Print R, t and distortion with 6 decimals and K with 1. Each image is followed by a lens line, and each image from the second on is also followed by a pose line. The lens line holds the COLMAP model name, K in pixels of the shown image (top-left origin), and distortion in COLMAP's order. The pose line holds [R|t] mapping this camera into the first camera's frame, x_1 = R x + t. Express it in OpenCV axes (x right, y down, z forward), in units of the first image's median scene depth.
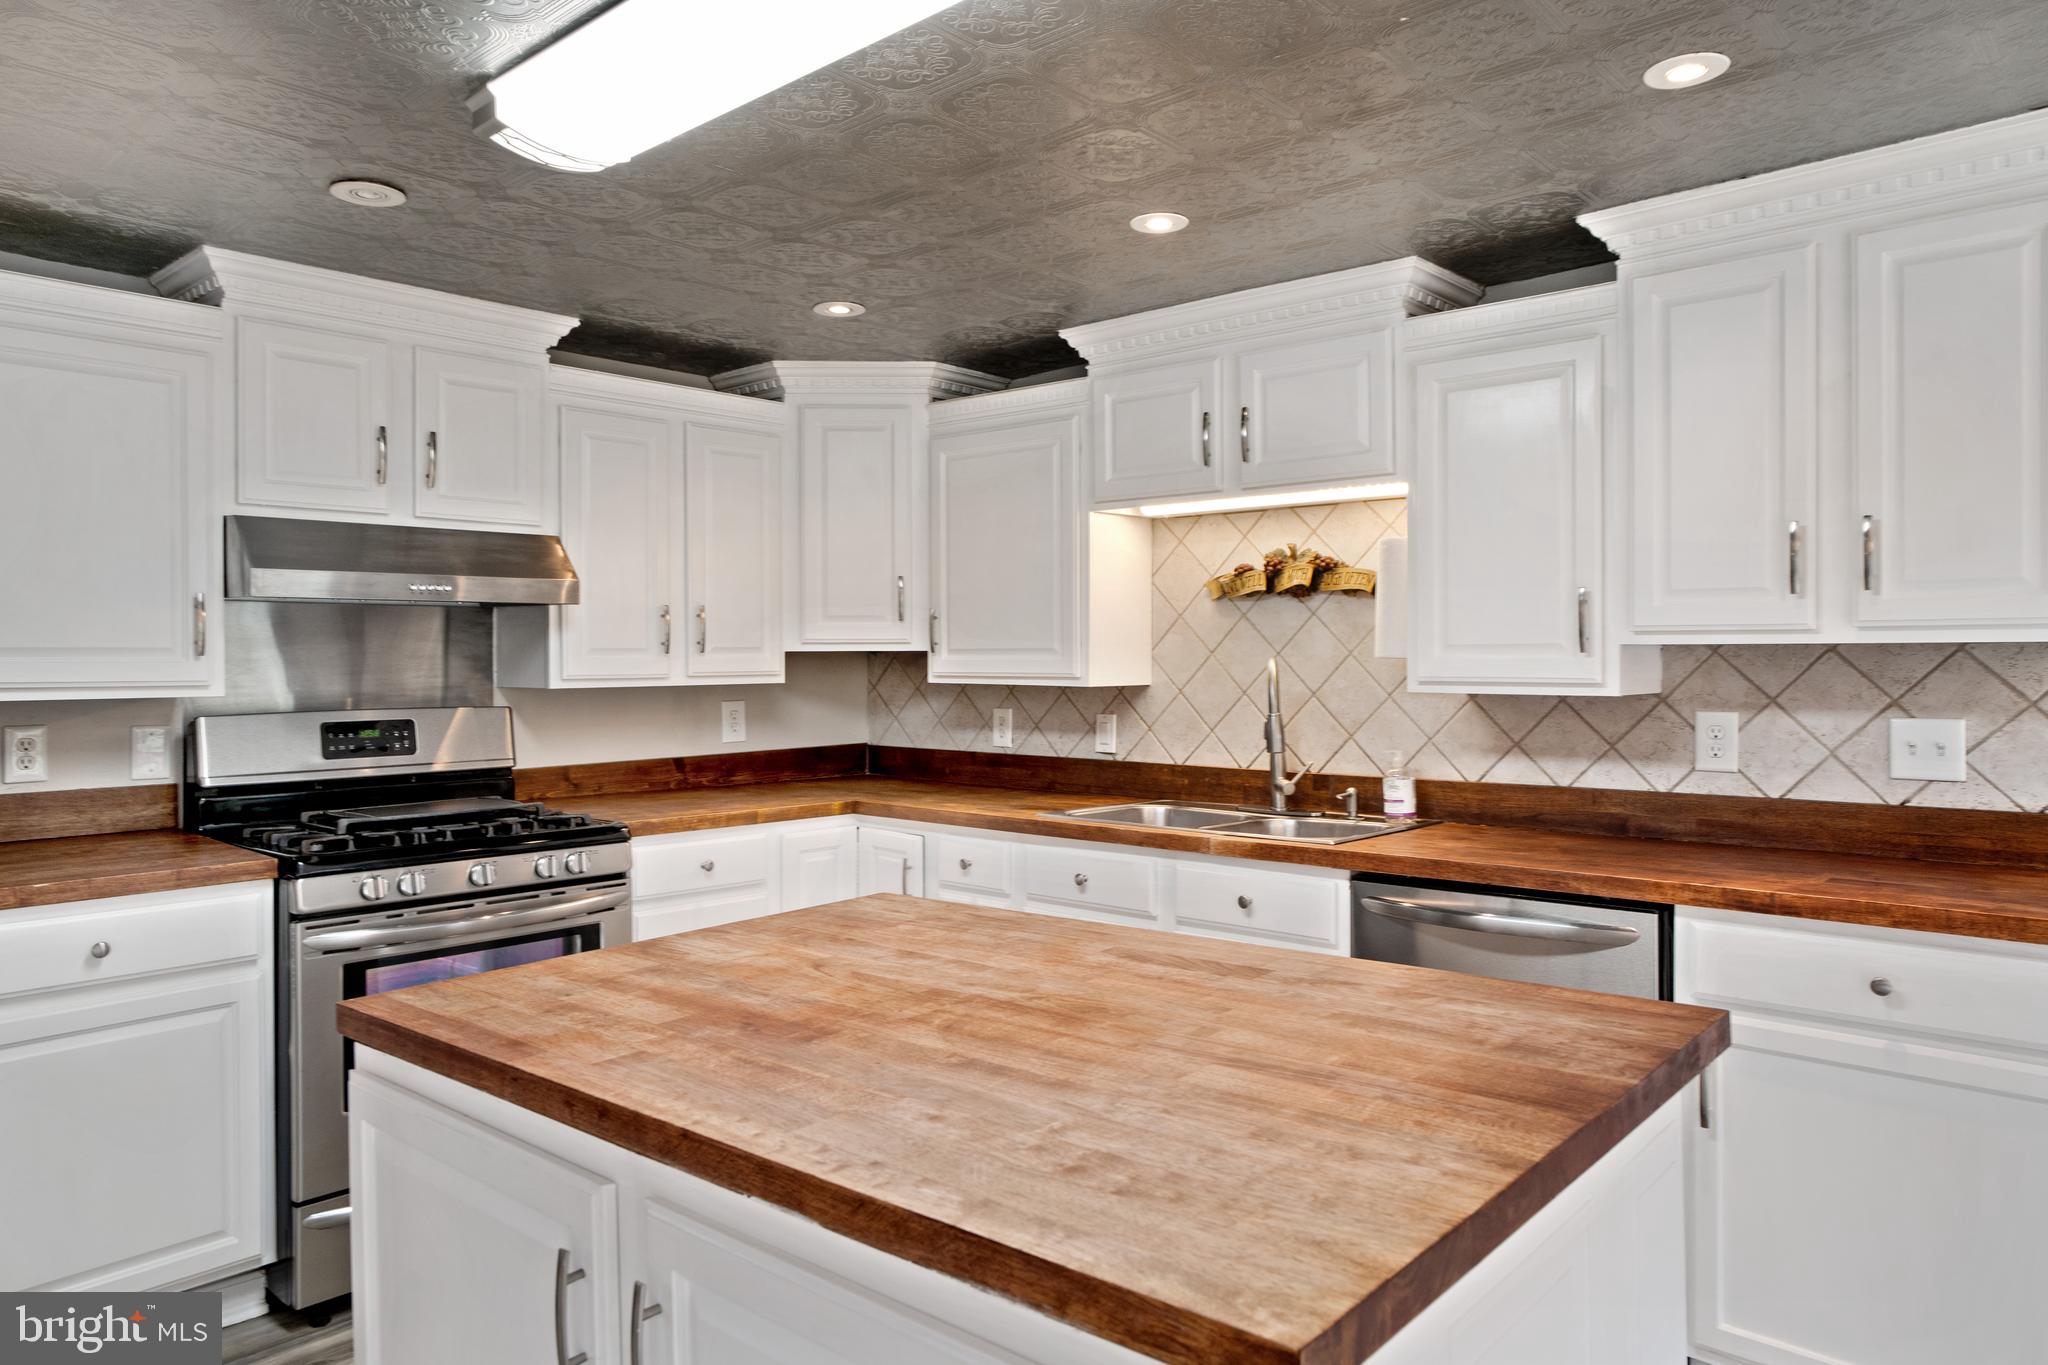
lens RADIAL K [[1345.1, 0, 1012.0], [0, 1345.1, 662.1], [0, 0, 1]] dist [-0.004359, 0.000317]
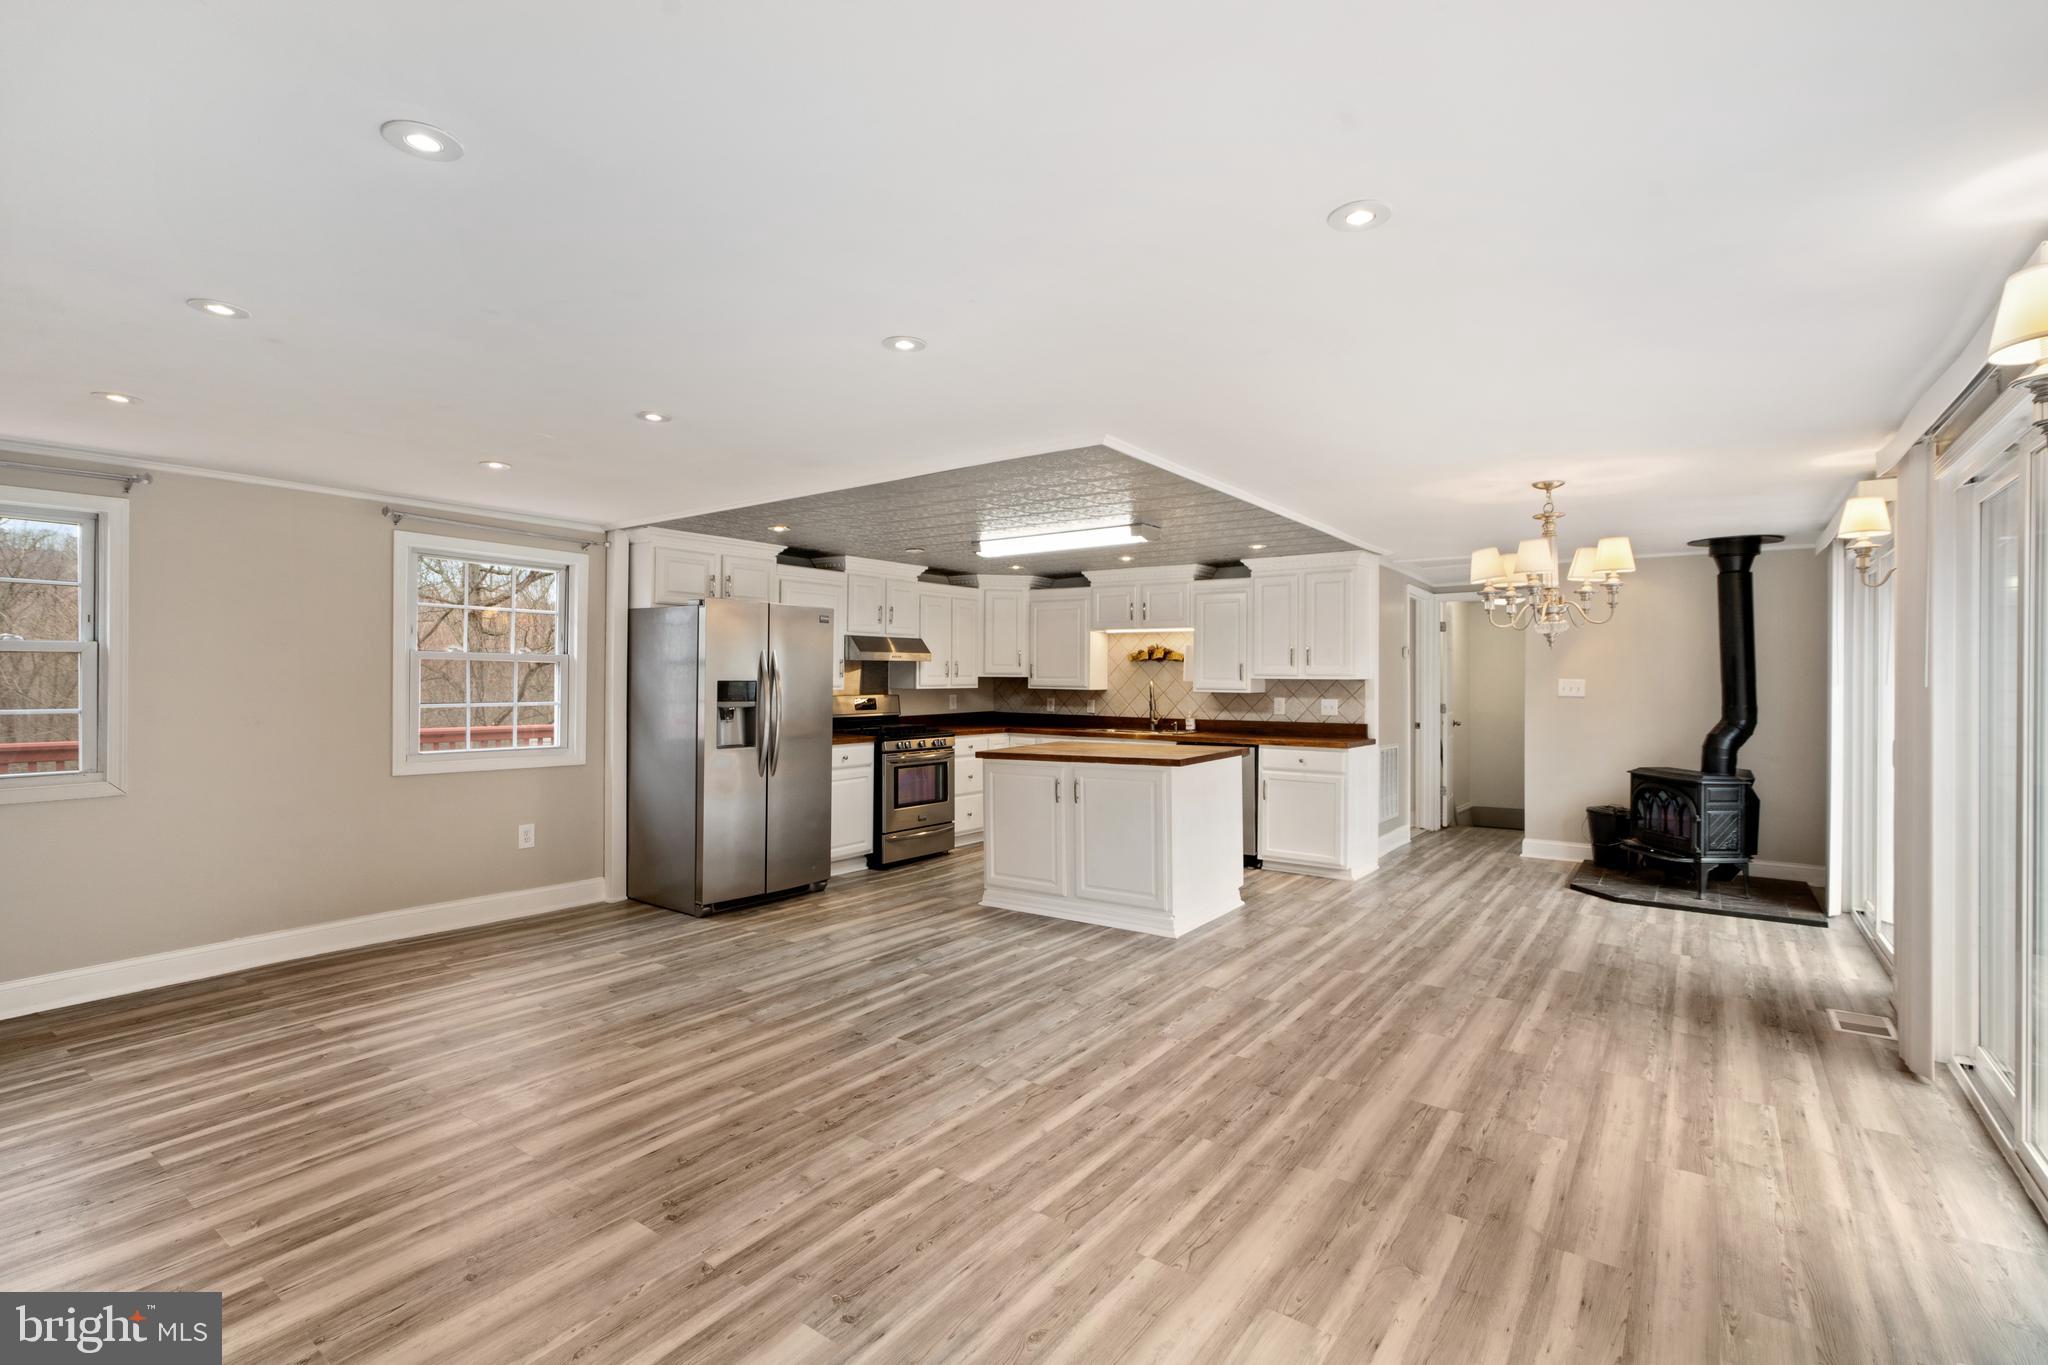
lens RADIAL K [[943.2, 0, 1024.0], [0, 943.2, 682.5], [0, 0, 1]] dist [-0.000545, -0.000630]
pose [[0.994231, 0.009241, 0.106864, -0.331092], [-0.009535, 0.999952, 0.002238, -0.001495], [-0.106838, -0.003244, 0.994271, -1.137662]]
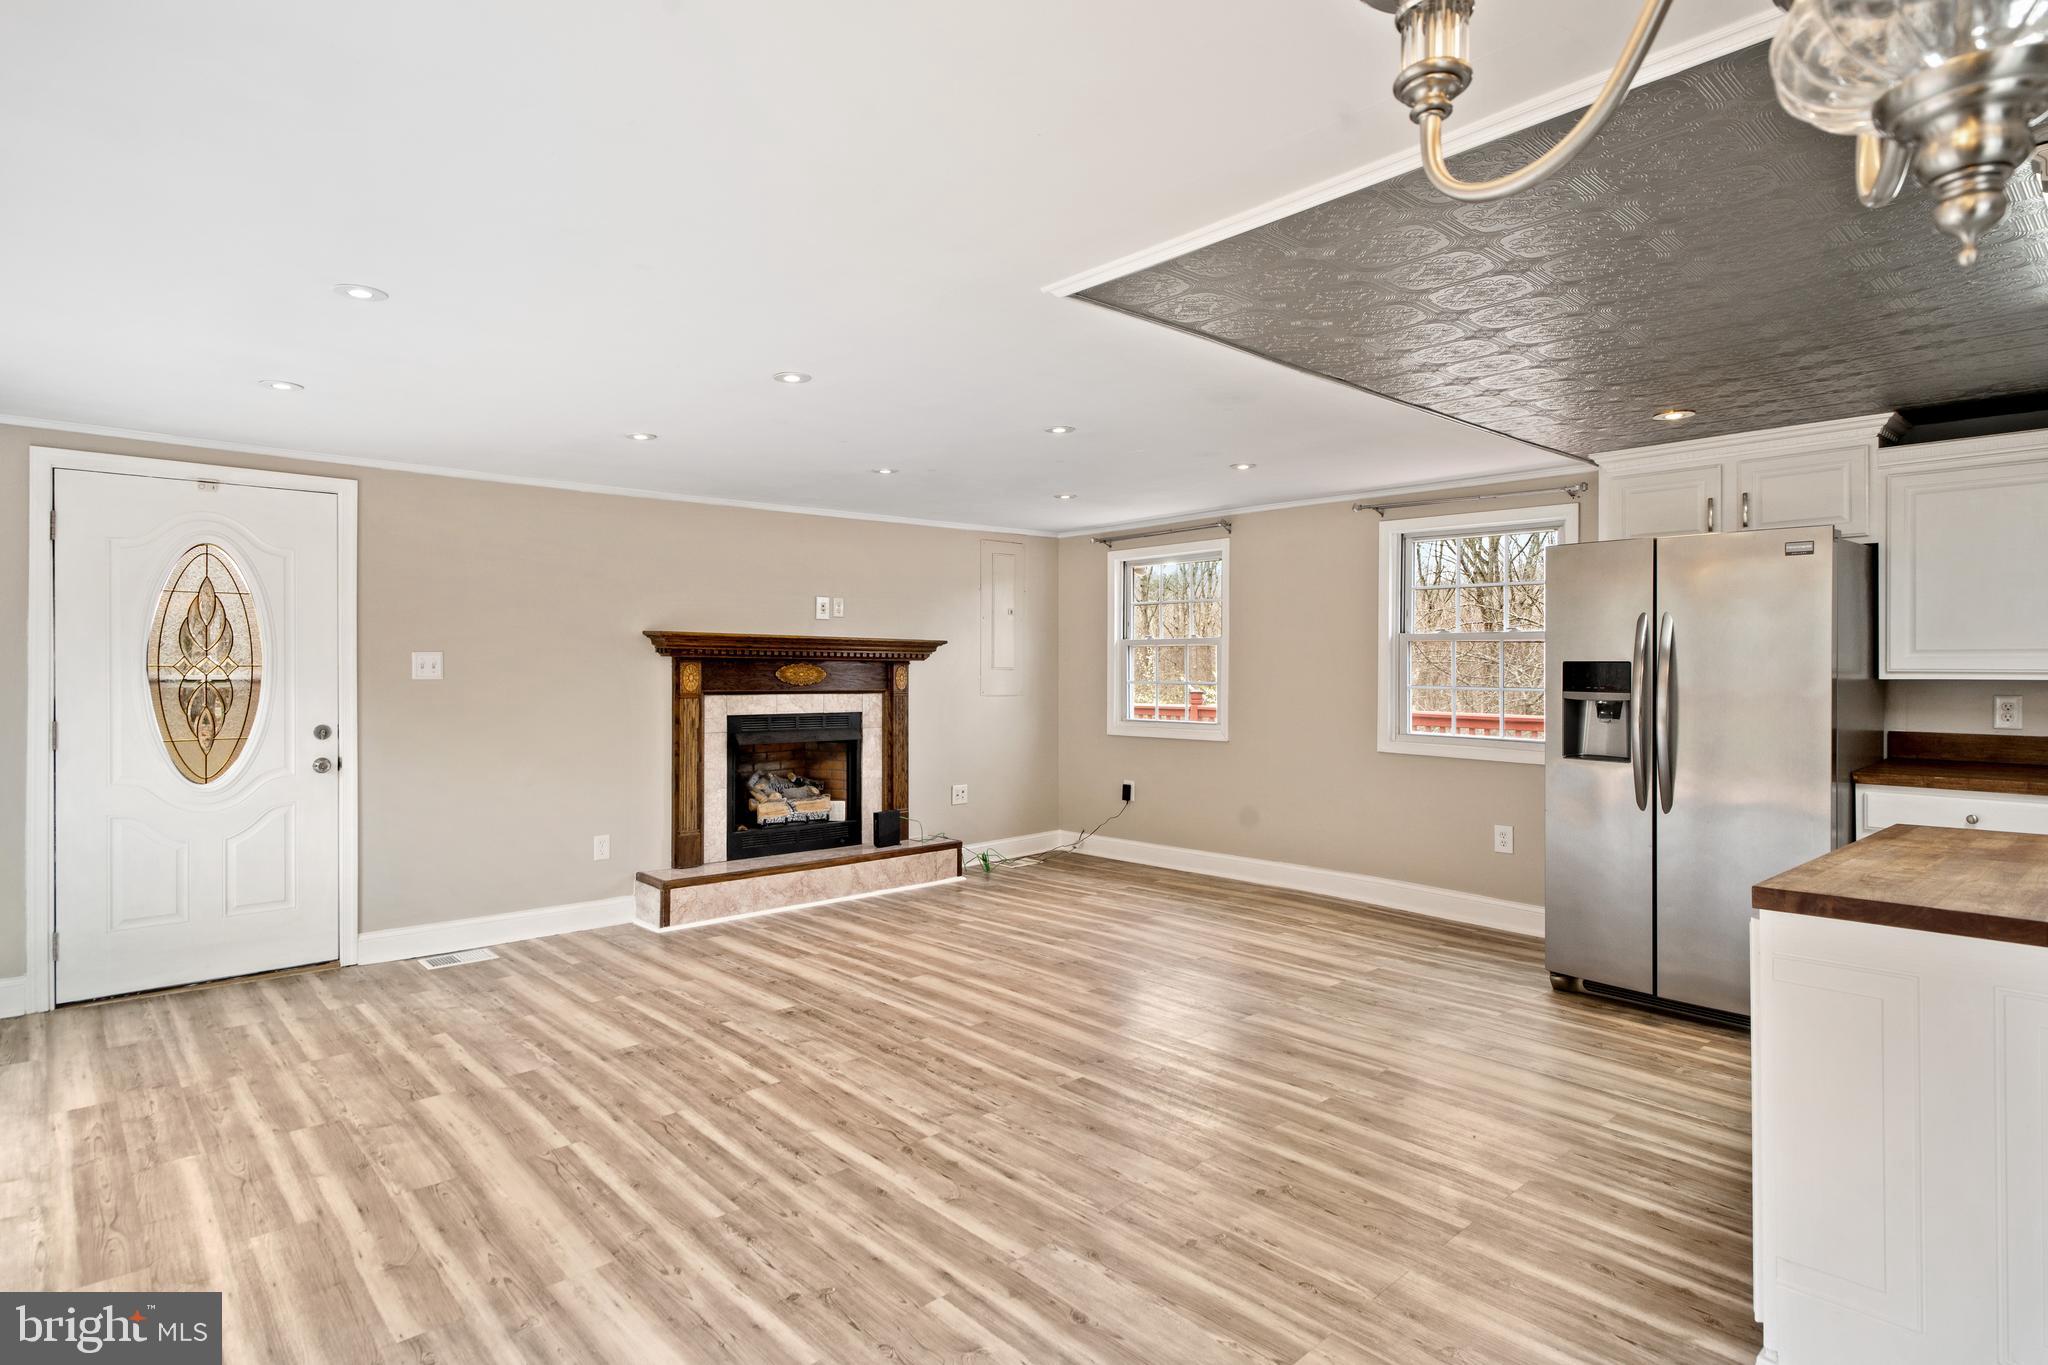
lens RADIAL K [[1071.3, 0, 986.0], [0, 1071.3, 671.3], [0, 0, 1]] dist [0.002072, 0.000396]
pose [[-0.115147, 0.013294, -0.993260, 0.622785], [0.001111, 0.999912, 0.013254, -0.001483], [0.993348, 0.000423, -0.115151, -0.095865]]
